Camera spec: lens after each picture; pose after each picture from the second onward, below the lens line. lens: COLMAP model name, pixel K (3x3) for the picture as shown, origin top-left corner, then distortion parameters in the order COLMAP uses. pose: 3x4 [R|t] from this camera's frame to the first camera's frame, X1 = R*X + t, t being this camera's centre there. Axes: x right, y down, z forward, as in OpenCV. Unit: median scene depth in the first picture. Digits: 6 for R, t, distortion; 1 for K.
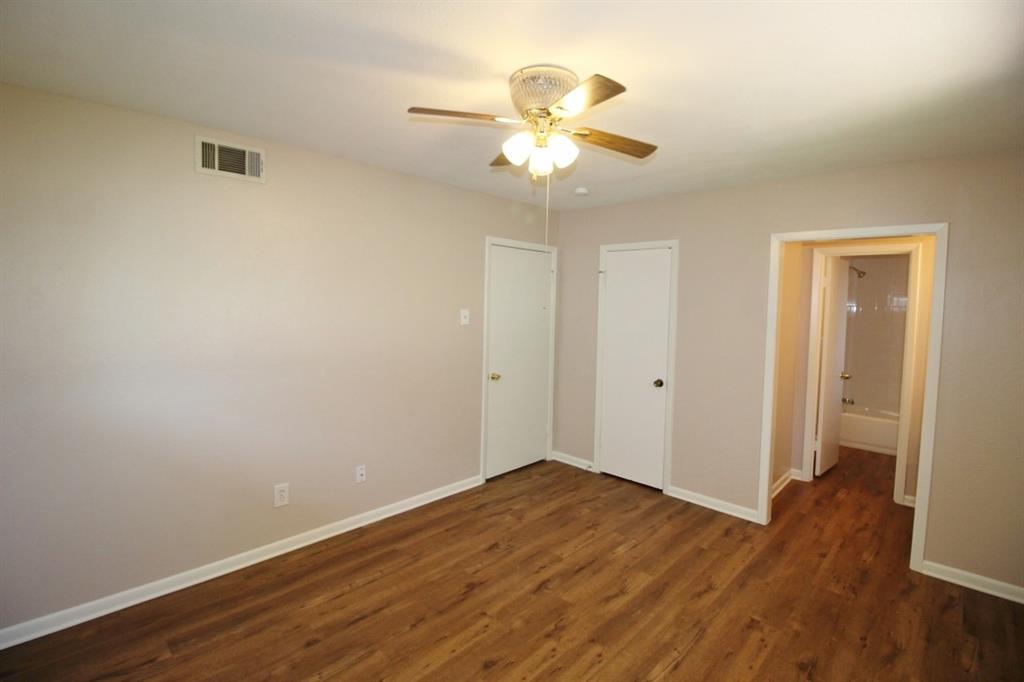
lens RADIAL K [[472.7, 0, 513.4], [0, 472.7, 324.5], [0, 0, 1]] dist [0.001504, -0.014953]
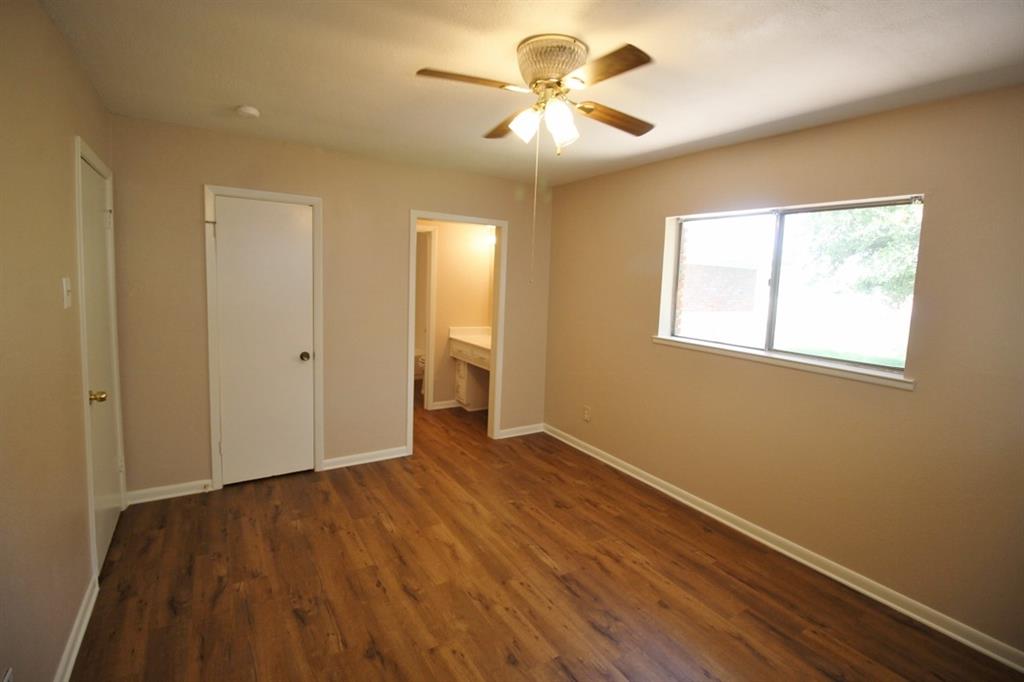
lens RADIAL K [[472.7, 0, 513.4], [0, 472.7, 324.5], [0, 0, 1]] dist [0.001504, -0.014953]
pose [[0.233705, -0.109989, 0.966067, -0.690991], [0.015721, 0.993879, 0.109352, -0.042025], [-0.972181, -0.010369, 0.234003, 0.604227]]
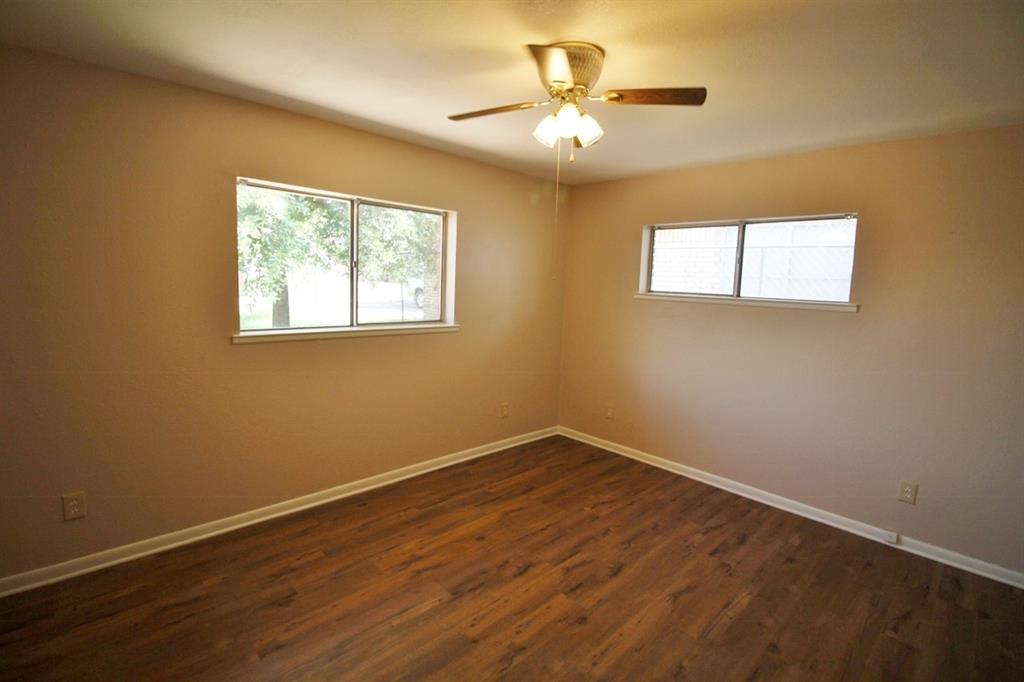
lens RADIAL K [[472.7, 0, 513.4], [0, 472.7, 324.5], [0, 0, 1]] dist [0.001504, -0.014953]
pose [[-0.997706, -0.061653, 0.027965, 0.086683], [-0.056705, 0.986707, 0.152297, -0.065437], [-0.036983, 0.150362, -0.987939, 1.506499]]
